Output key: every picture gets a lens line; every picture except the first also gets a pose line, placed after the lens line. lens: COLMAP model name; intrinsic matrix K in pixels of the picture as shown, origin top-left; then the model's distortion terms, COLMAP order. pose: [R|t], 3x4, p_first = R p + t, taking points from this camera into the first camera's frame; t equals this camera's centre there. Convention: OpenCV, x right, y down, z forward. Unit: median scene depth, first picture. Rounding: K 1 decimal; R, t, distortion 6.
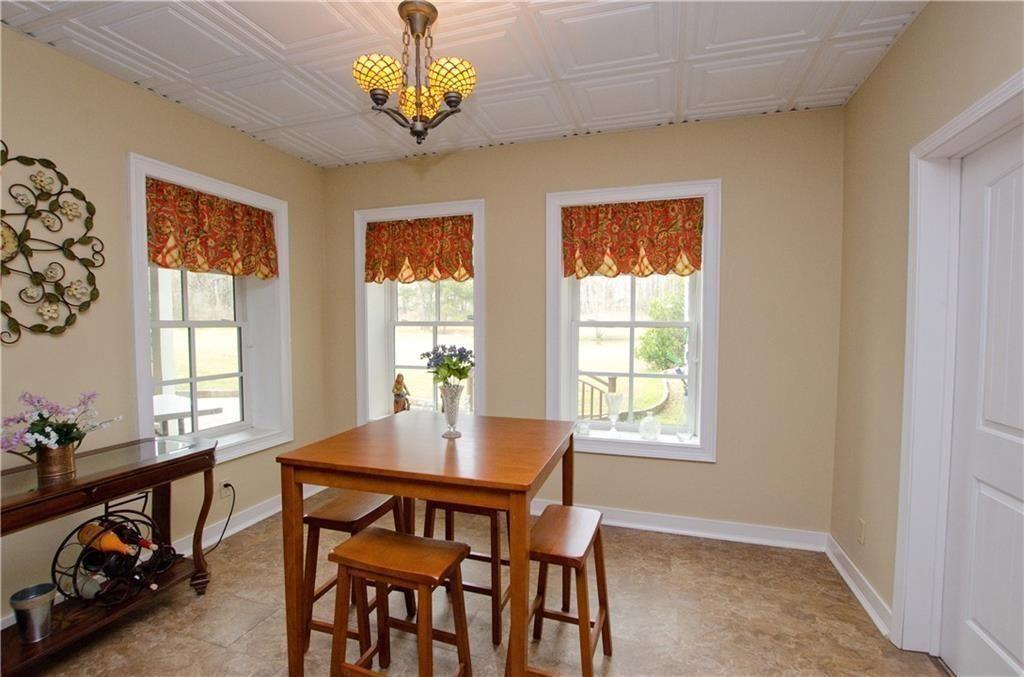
lens RADIAL K [[452.3, 0, 512.7], [0, 452.3, 339.1], [0, 0, 1]] dist [-0.029247, 0.001776]
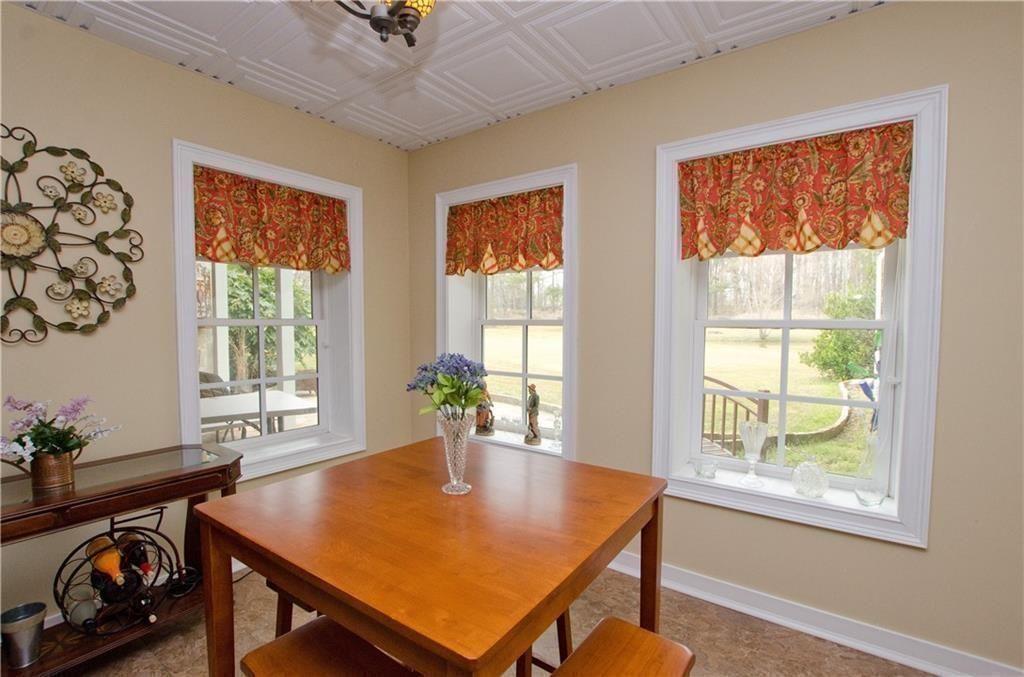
lens RADIAL K [[452.3, 0, 516.4], [0, 452.3, 342.3], [0, 0, 1]] dist [-0.029247, 0.001776]
pose [[0.950777, 0.013548, -0.309579, 0.076755], [-0.011392, 0.999897, 0.008772, -0.004147], [0.309666, -0.004814, 0.950833, 0.204536]]
